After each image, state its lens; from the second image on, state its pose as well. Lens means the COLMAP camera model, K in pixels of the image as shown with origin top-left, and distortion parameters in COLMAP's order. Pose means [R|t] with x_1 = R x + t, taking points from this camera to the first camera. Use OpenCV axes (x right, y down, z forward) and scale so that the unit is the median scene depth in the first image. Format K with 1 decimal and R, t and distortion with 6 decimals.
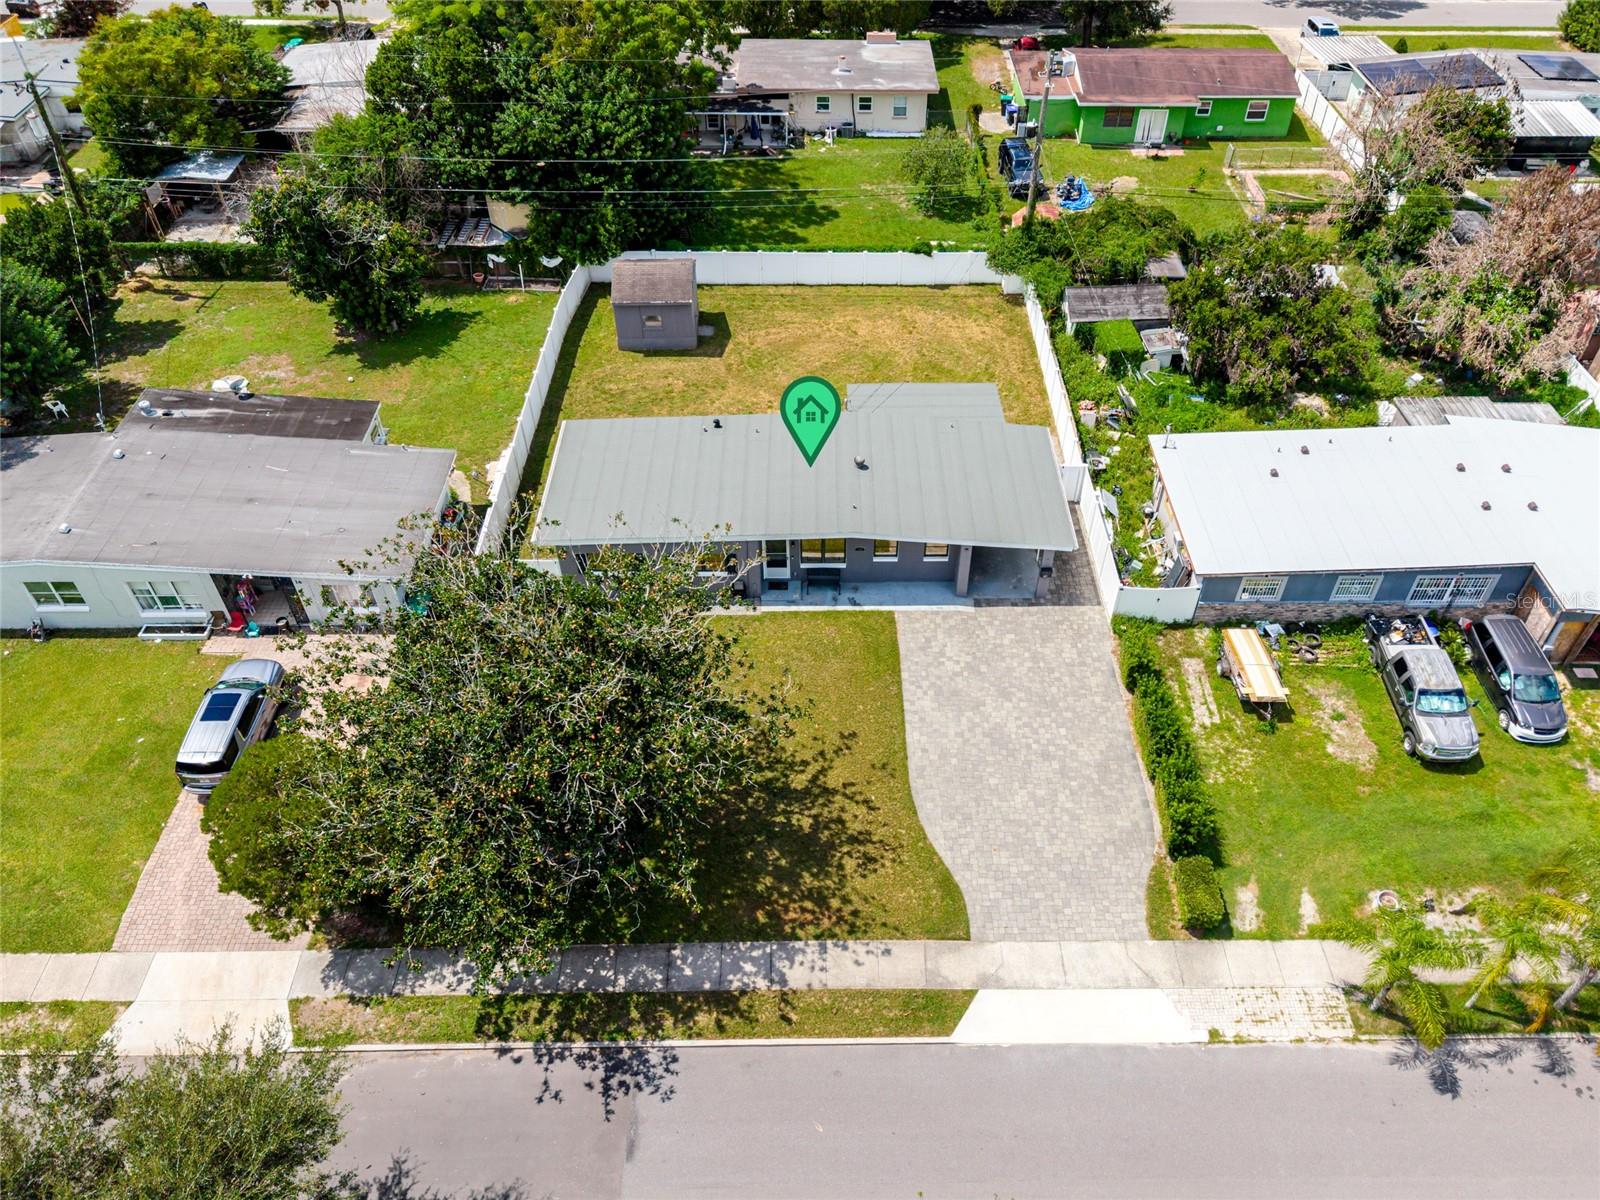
lens RADIAL K [[1129.7, 0, 846.8], [0, 1129.7, 612.6], [0, 0, 1]] dist [0.043635, -0.059238]
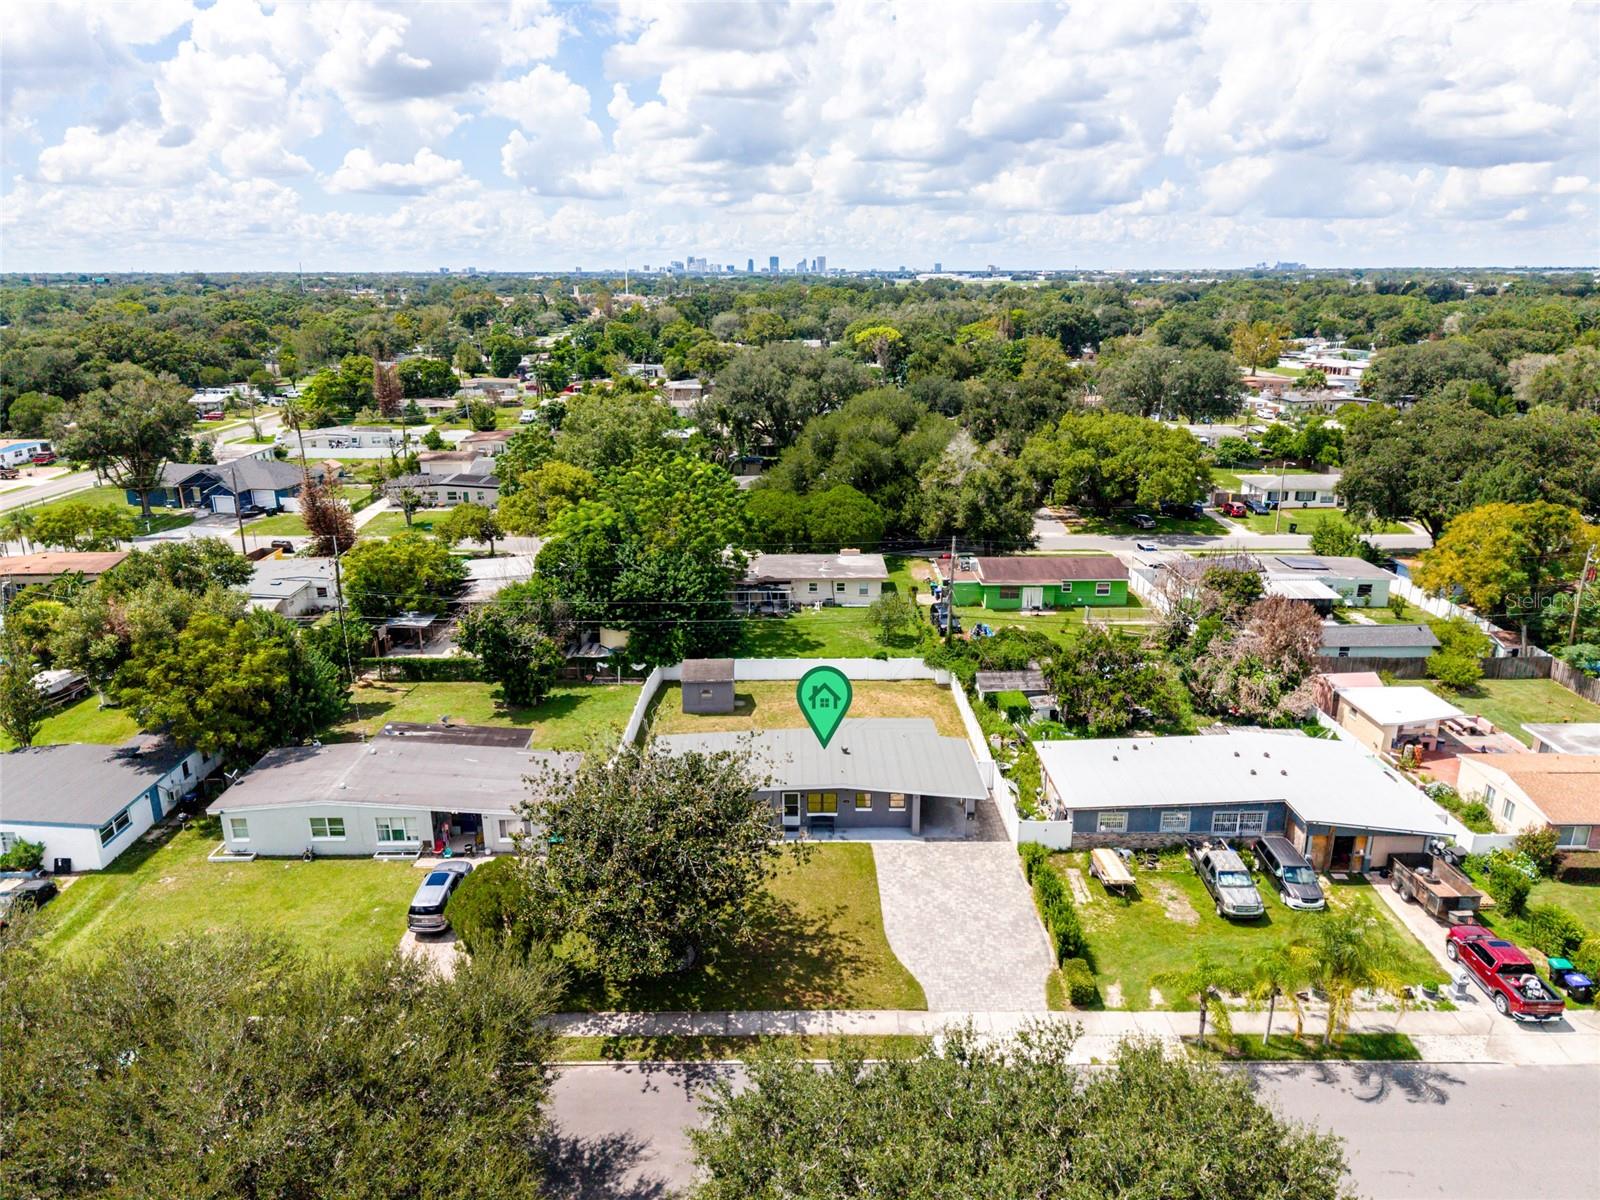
lens RADIAL K [[1020.1, 0, 800.0], [0, 1020.1, 600.0], [0, 0, 1]] dist [0.071014, -0.132466]
pose [[0.999754, -0.010786, -0.019362, -0.021616], [0.000715, 0.888823, -0.458249, 0.336470], [0.022152, 0.458123, 0.888613, -0.356517]]
